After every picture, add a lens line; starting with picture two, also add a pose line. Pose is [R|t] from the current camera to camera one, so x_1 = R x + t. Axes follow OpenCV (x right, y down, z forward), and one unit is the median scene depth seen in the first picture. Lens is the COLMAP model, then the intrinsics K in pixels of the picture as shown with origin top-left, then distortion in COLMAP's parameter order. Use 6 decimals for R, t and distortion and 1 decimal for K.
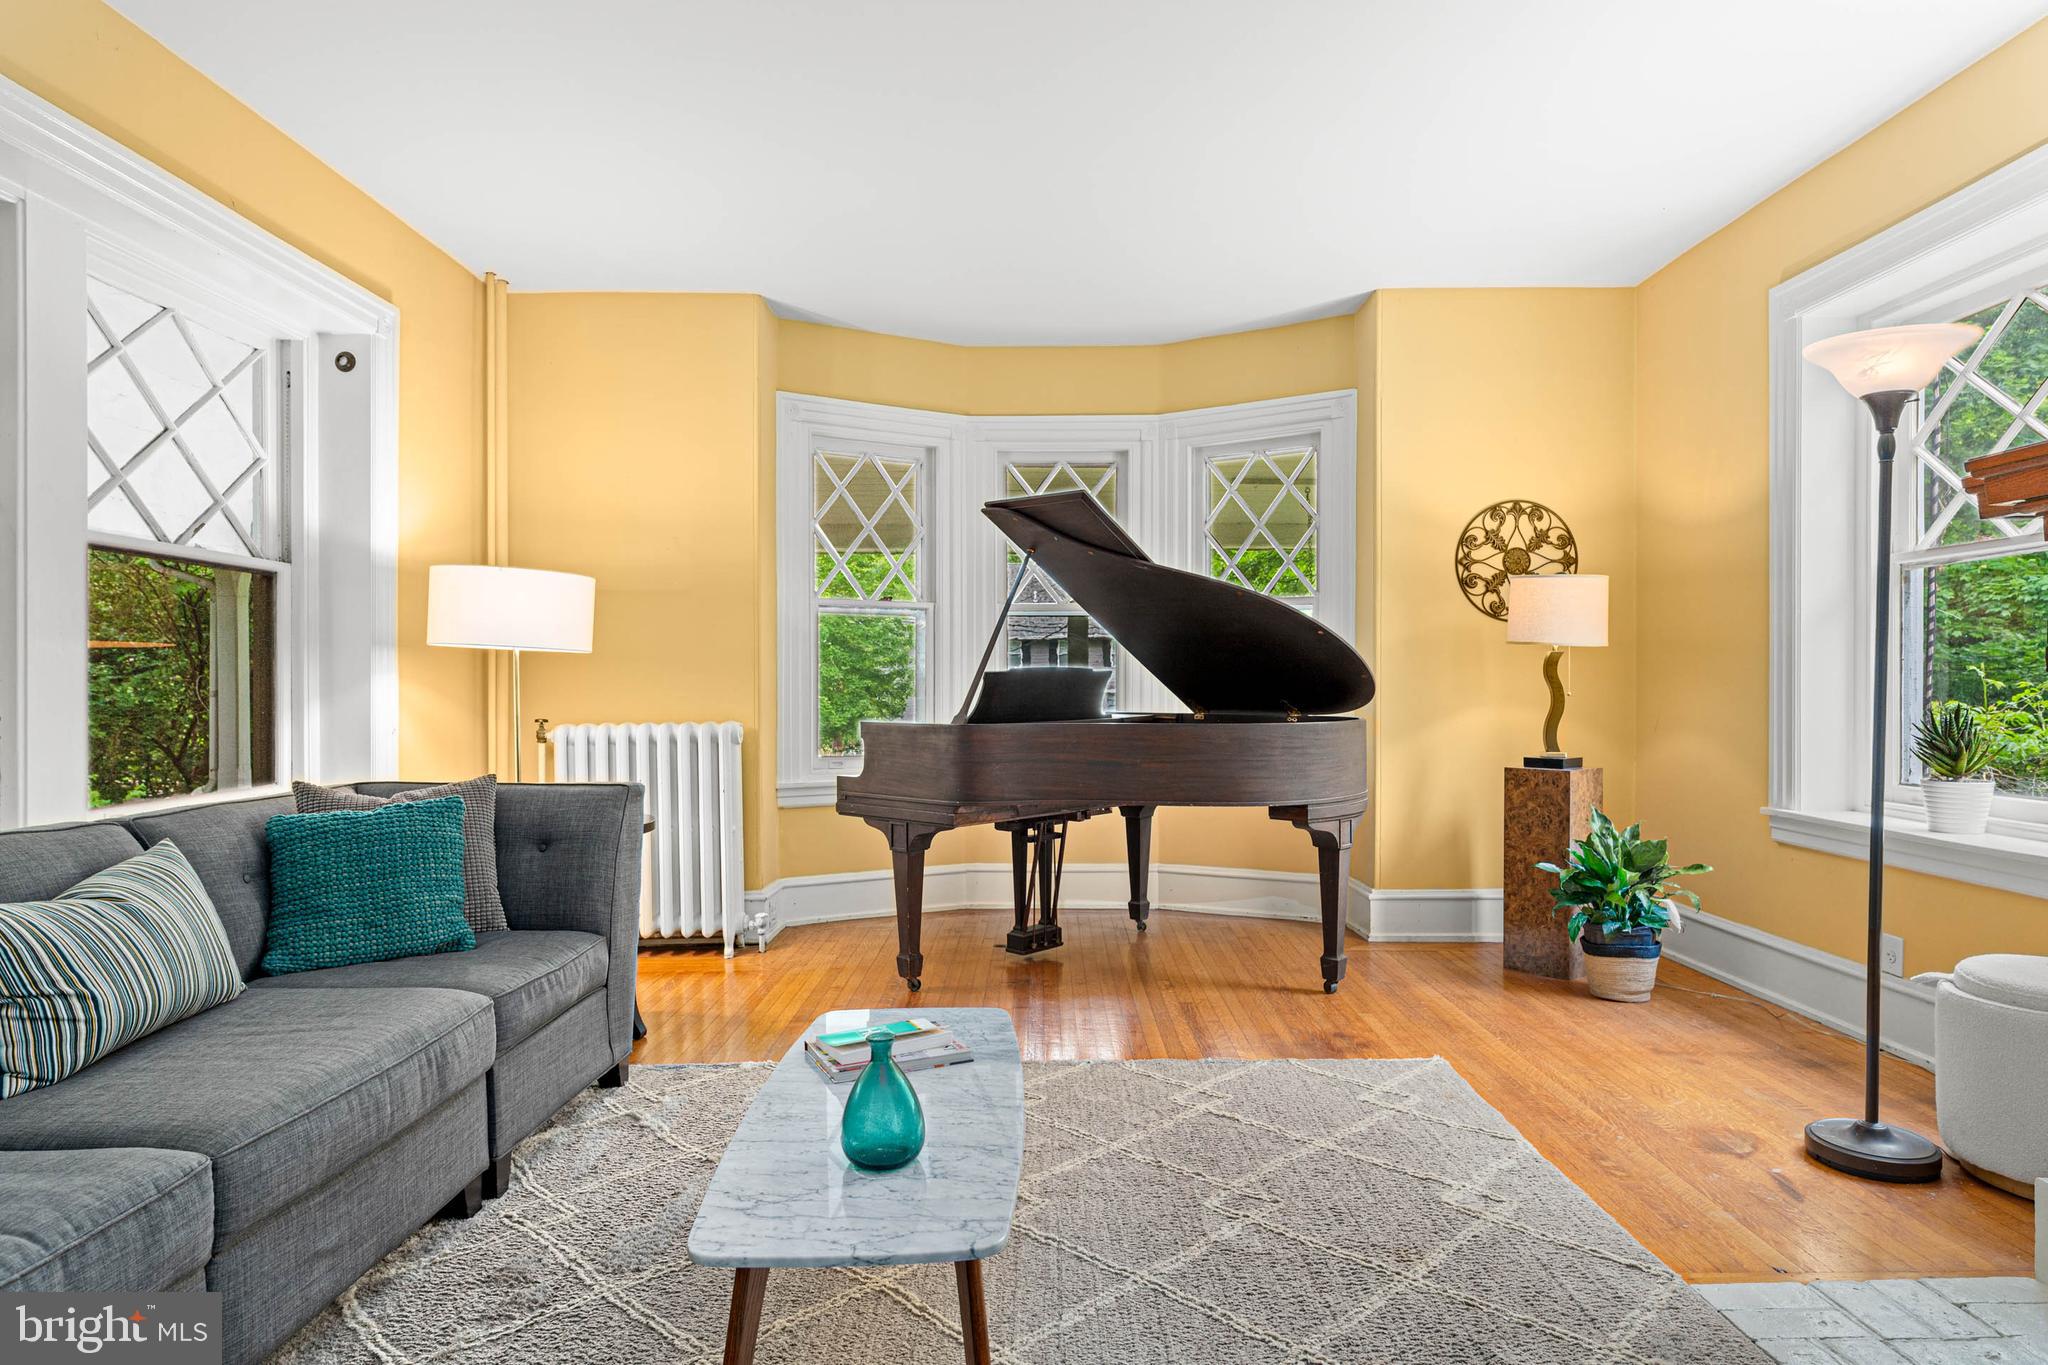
lens RADIAL K [[1181.7, 0, 1031.1], [0, 1181.7, 703.5], [0, 0, 1]] dist [-0.004645, -0.000045]
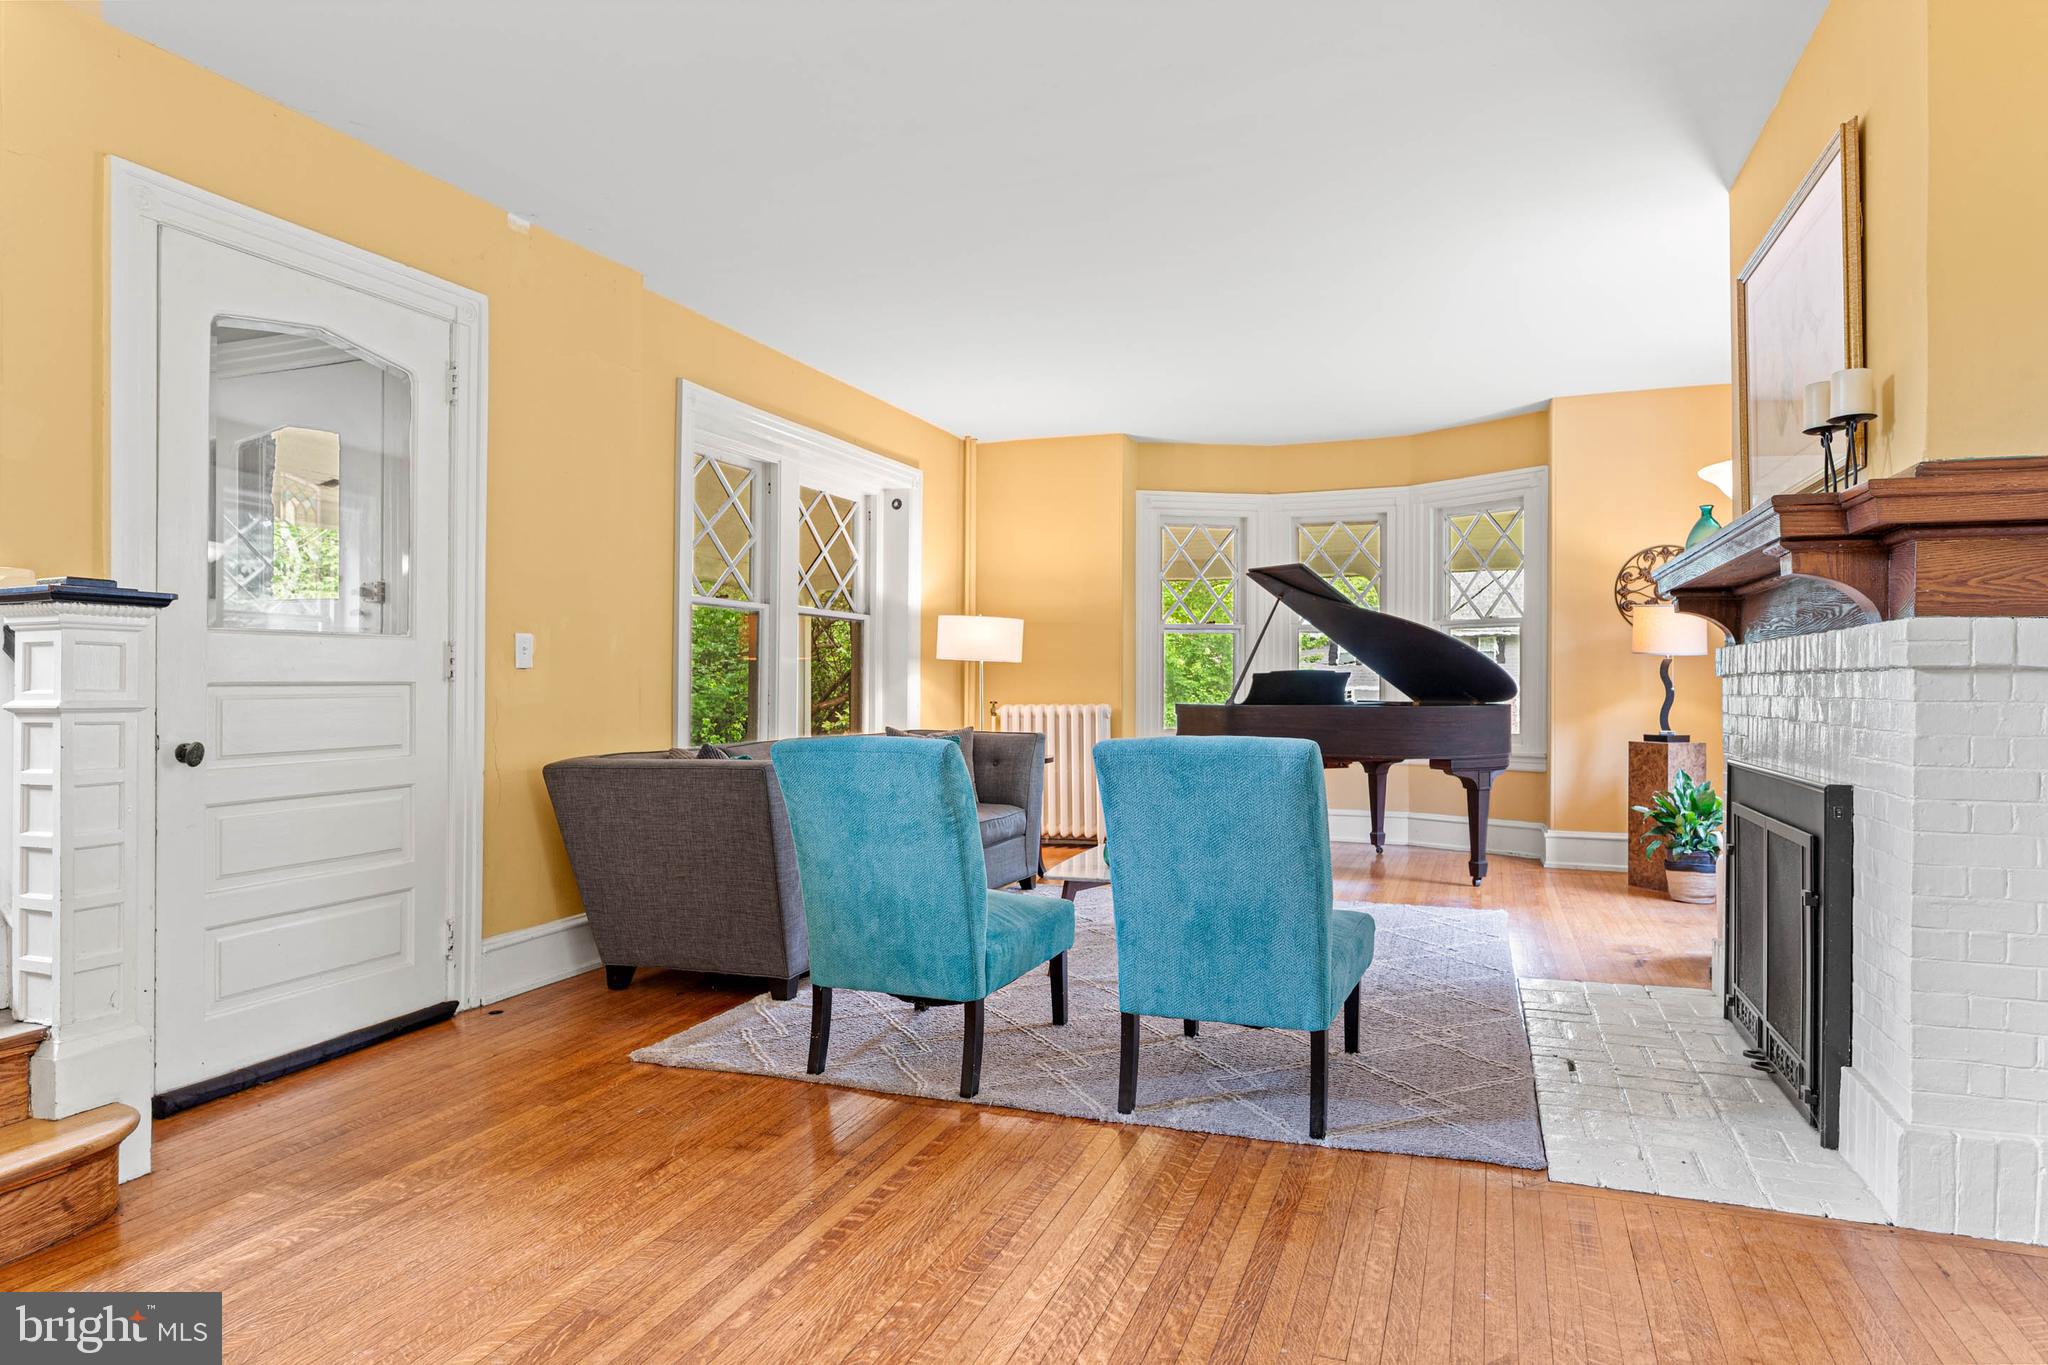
lens RADIAL K [[1181.7, 0, 1027.8], [0, 1181.7, 681.3], [0, 0, 1]] dist [-0.004645, -0.000045]
pose [[0.936295, 0.002880, -0.351203, 0.225193], [-0.008393, 0.999864, -0.014176, 0.008794], [0.351114, 0.016221, 0.936192, -0.567043]]
